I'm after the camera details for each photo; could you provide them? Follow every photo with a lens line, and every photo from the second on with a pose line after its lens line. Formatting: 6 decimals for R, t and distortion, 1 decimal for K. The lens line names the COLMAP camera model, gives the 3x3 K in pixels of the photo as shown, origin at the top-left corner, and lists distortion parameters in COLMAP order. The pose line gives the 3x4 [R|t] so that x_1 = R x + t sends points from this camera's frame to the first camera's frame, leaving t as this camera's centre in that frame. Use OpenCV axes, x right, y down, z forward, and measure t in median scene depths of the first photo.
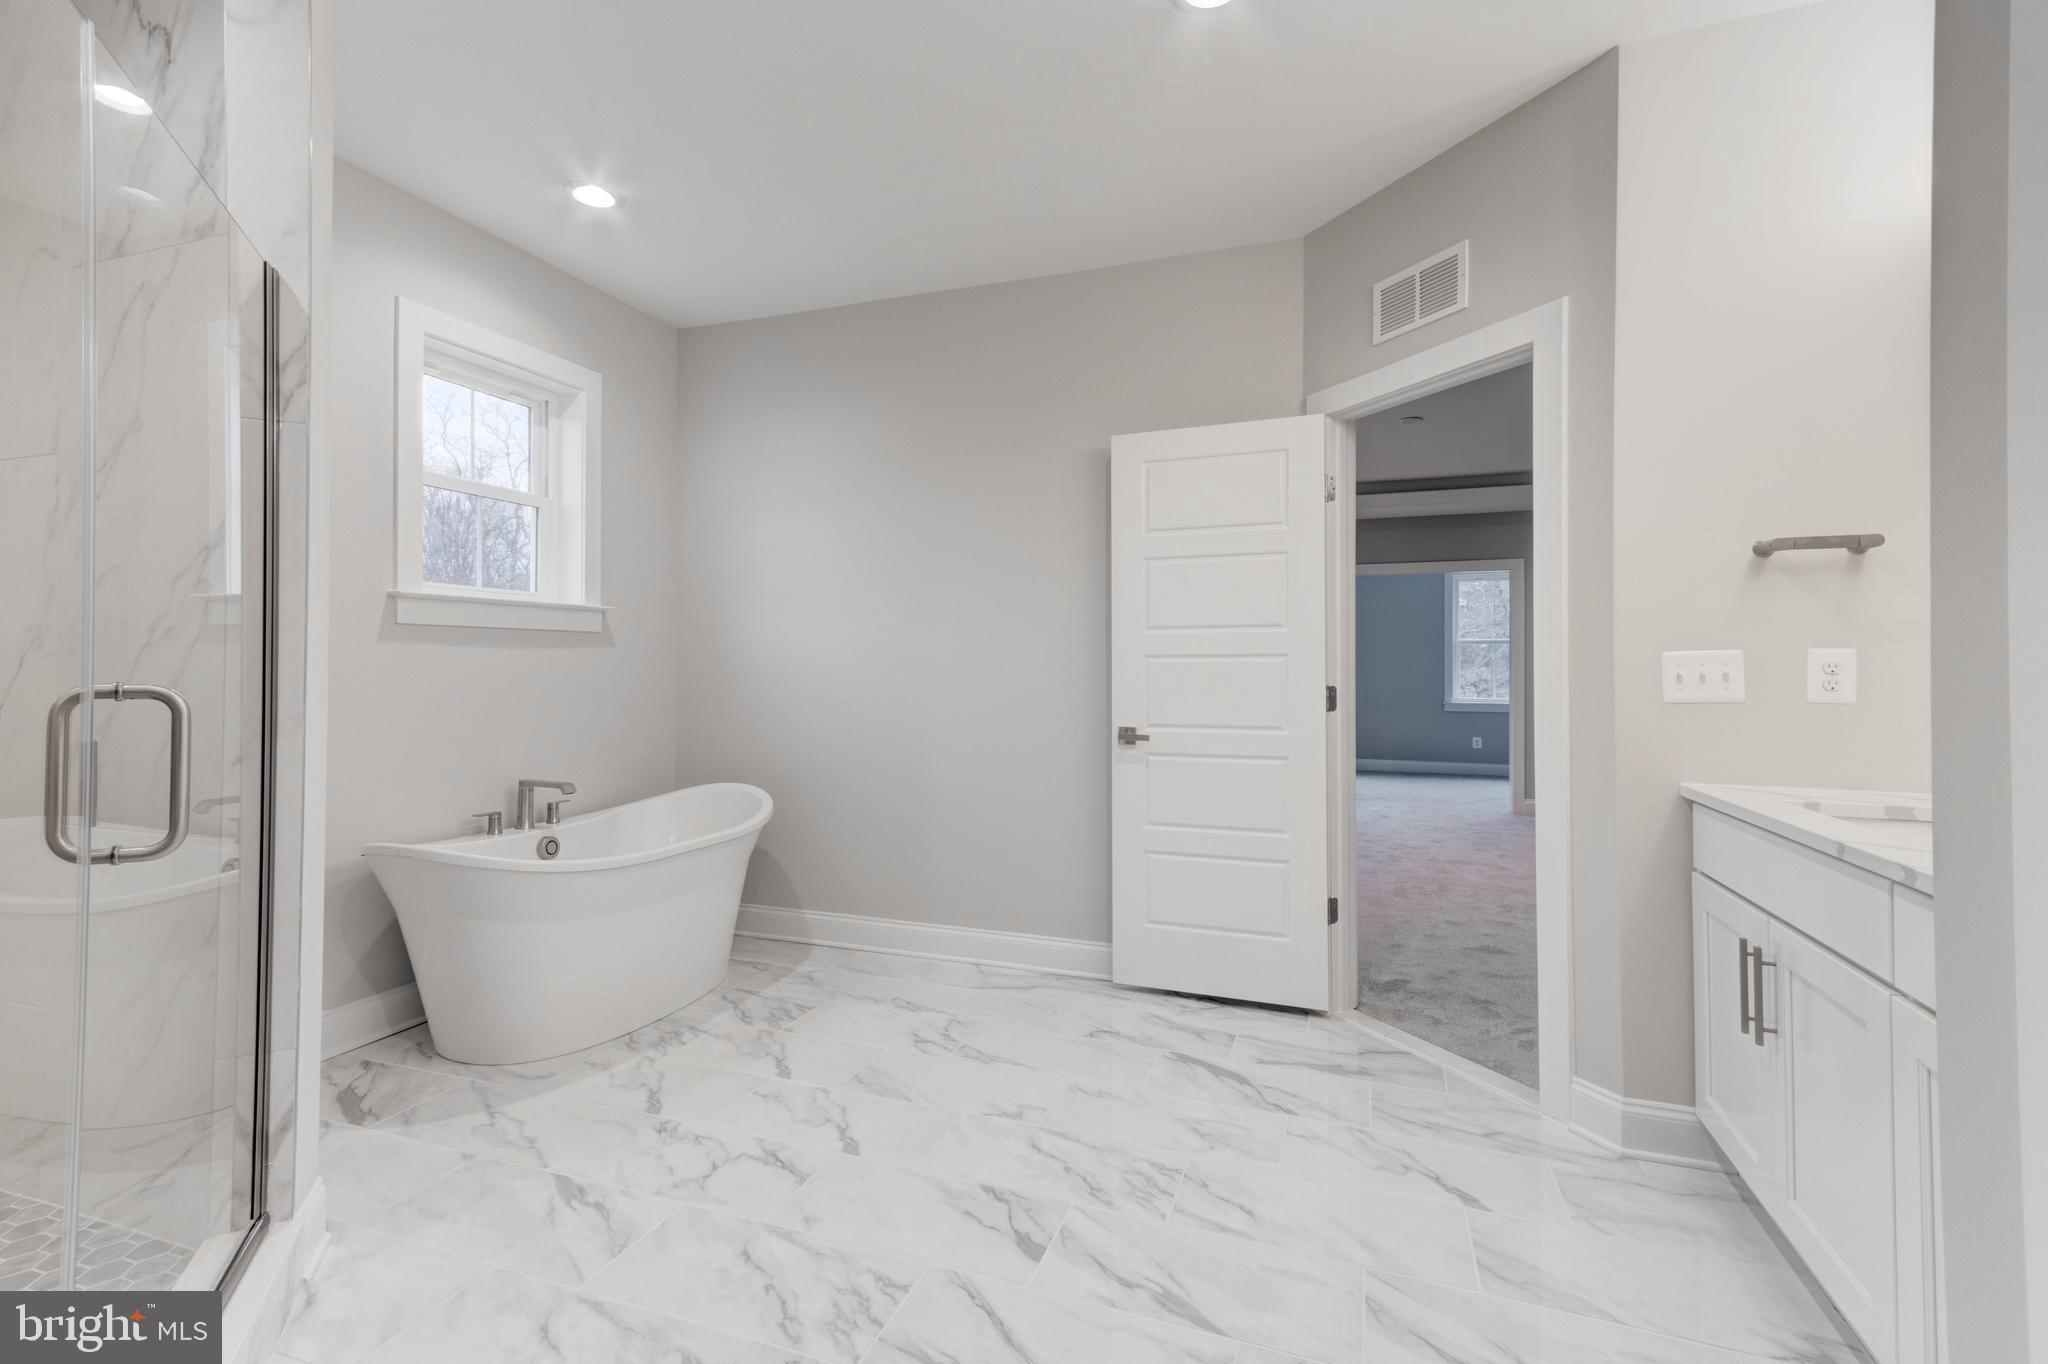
lens RADIAL K [[952.0, 0, 1018.2], [0, 952.0, 670.2], [0, 0, 1]] dist [0.031007, 0.000480]
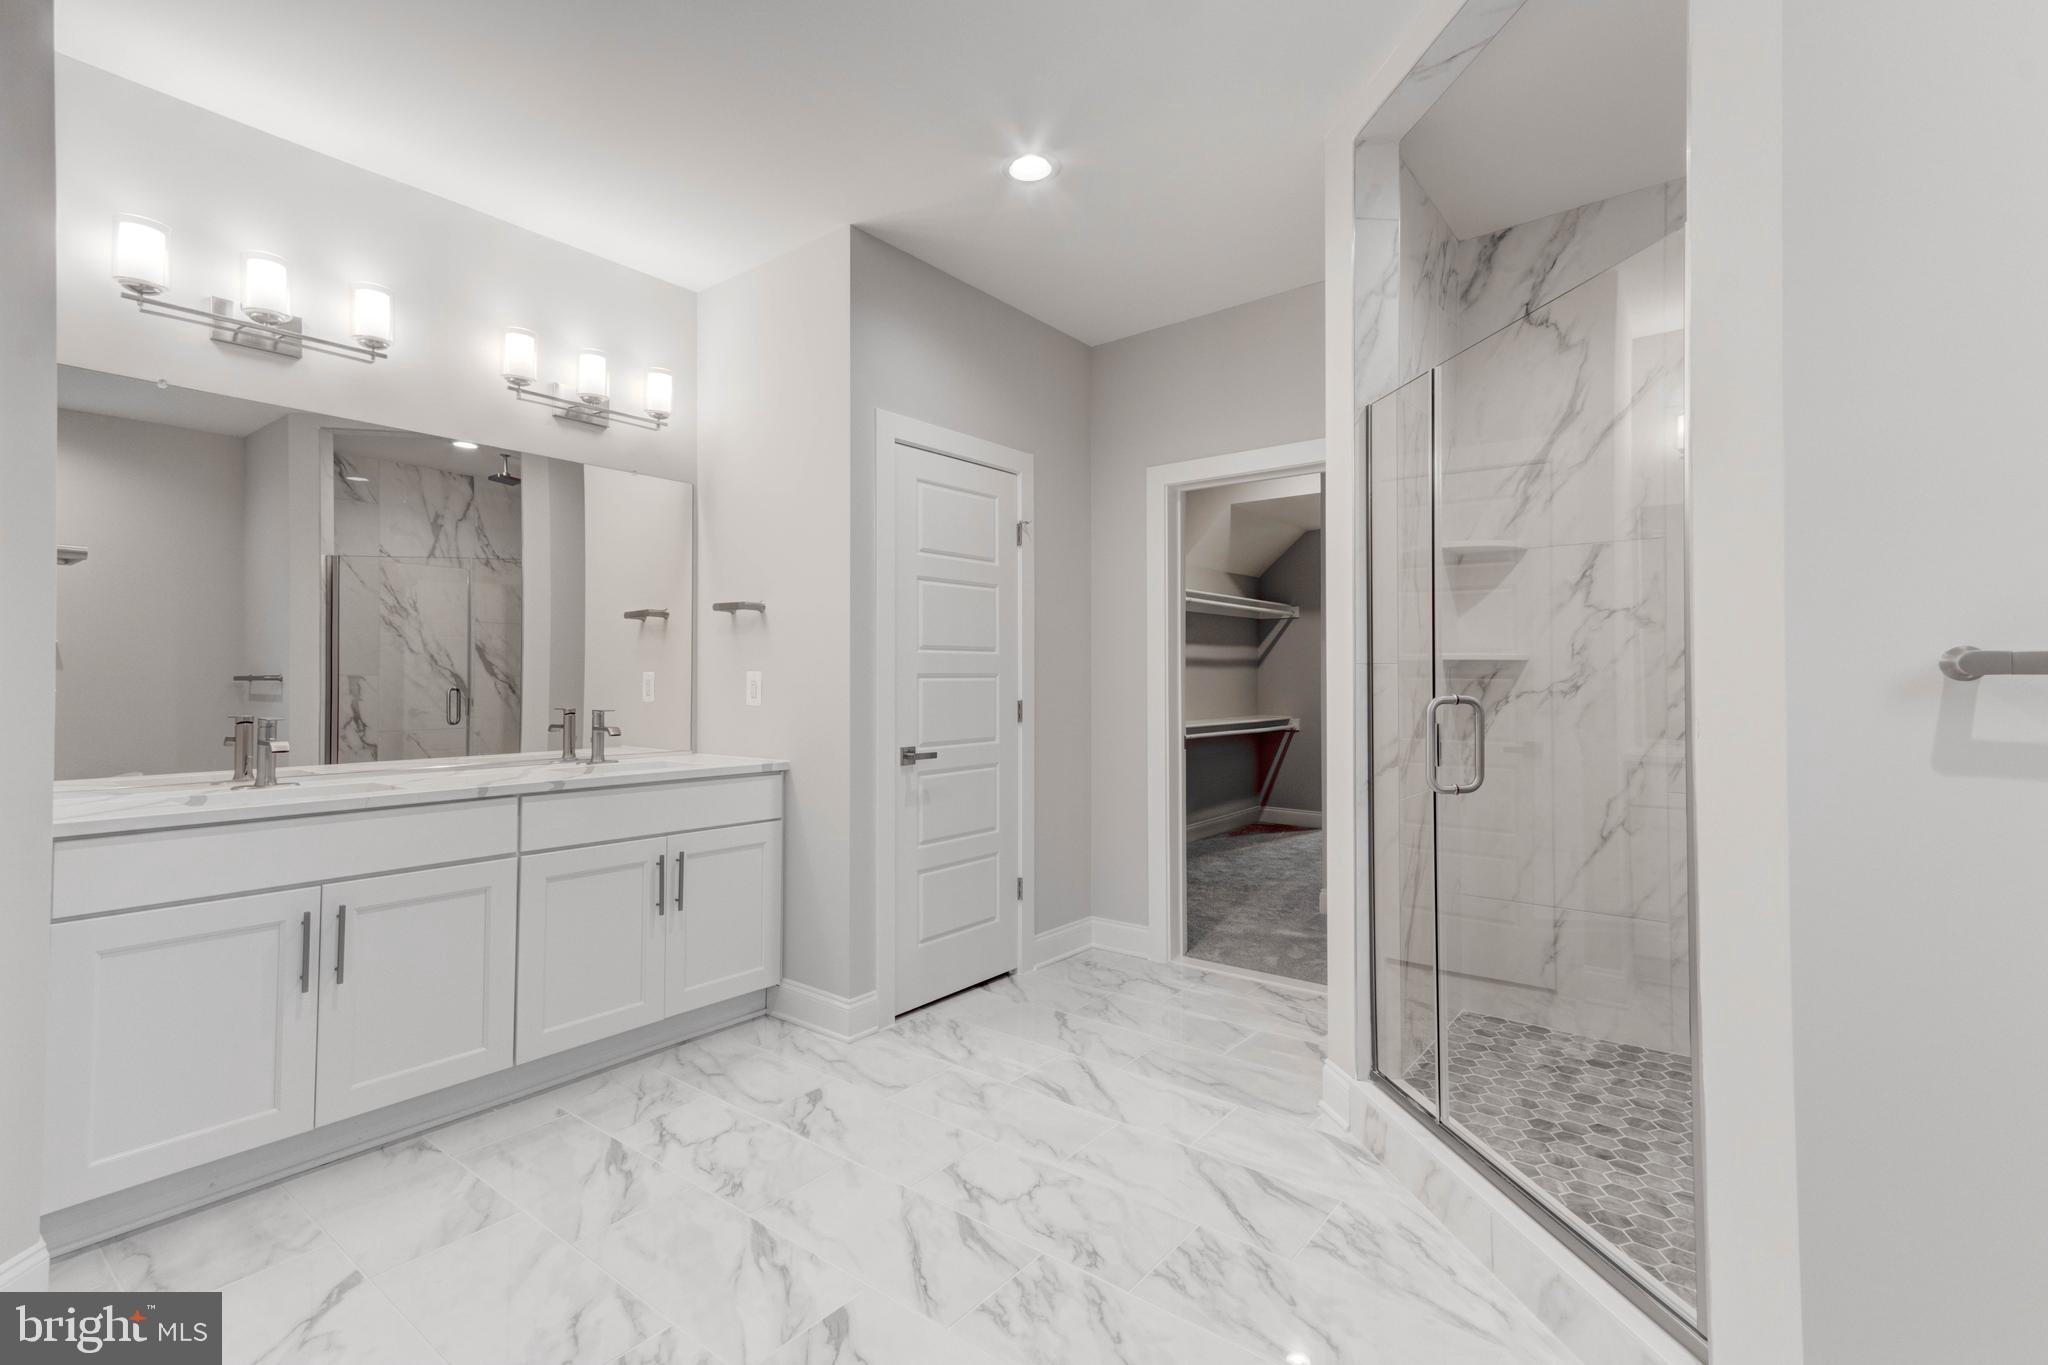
lens RADIAL K [[952.0, 0, 1018.2], [0, 952.0, 670.7], [0, 0, 1]] dist [0.031007, 0.000480]
pose [[-0.954230, -0.001049, 0.299071, -0.457188], [-0.004658, 0.999925, -0.011356, -0.006908], [-0.299037, -0.012229, -0.954163, 1.982028]]
